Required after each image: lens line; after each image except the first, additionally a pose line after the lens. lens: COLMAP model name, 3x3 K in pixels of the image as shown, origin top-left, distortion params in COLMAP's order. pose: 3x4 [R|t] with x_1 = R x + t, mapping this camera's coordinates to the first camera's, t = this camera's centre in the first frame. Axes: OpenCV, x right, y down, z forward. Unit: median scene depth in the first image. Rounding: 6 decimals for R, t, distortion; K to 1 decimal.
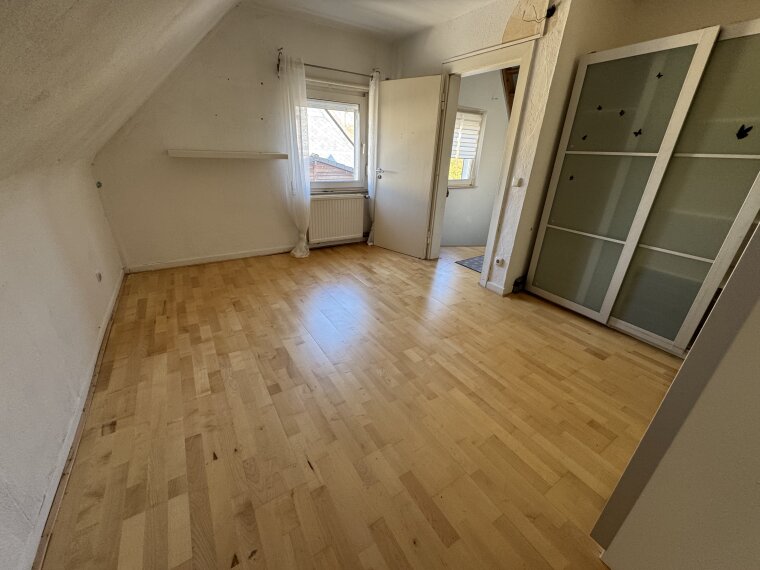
lens RADIAL K [[302.9, 0, 380.6], [0, 302.9, 283.2], [0, 0, 1]] dist [-0.001414, -0.000033]
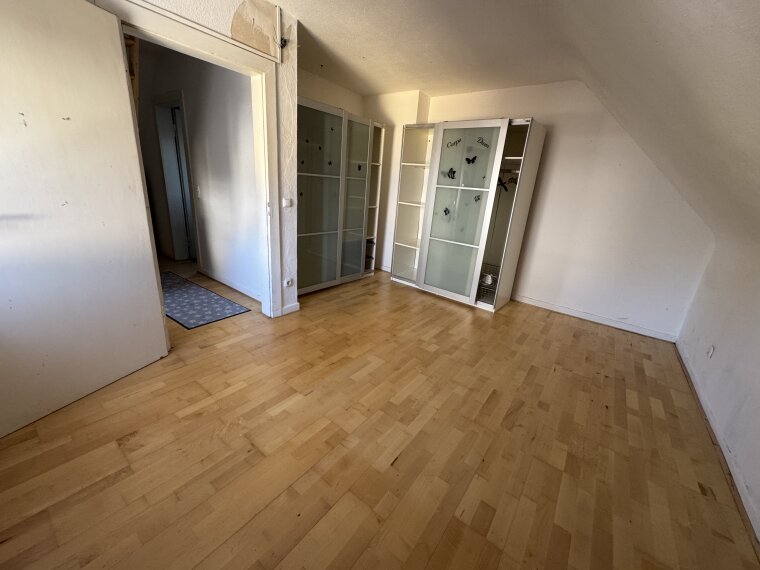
lens RADIAL K [[302.9, 0, 380.6], [0, 302.9, 283.2], [0, 0, 1]] dist [-0.001414, -0.000033]
pose [[-0.344180, -0.356307, 0.868669, -0.650863], [0.291409, 0.838966, 0.459584, -0.500598], [-0.892536, 0.411317, -0.184924, 1.058614]]
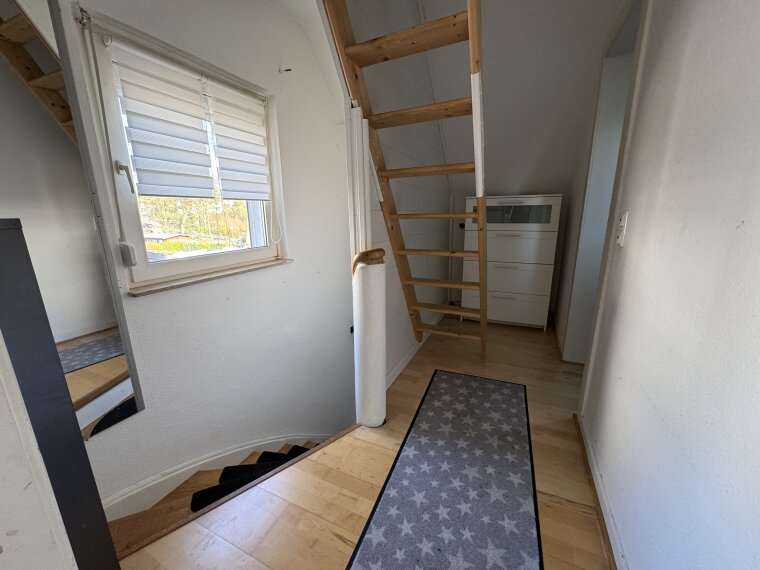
lens RADIAL K [[302.9, 0, 380.6], [0, 302.9, 283.2], [0, 0, 1]] dist [-0.001414, -0.000033]
pose [[0.840935, -0.172671, 0.512849, 0.401239], [0.256165, 0.961834, -0.096202, -0.430297], [-0.476664, 0.212273, 0.853072, 1.165606]]
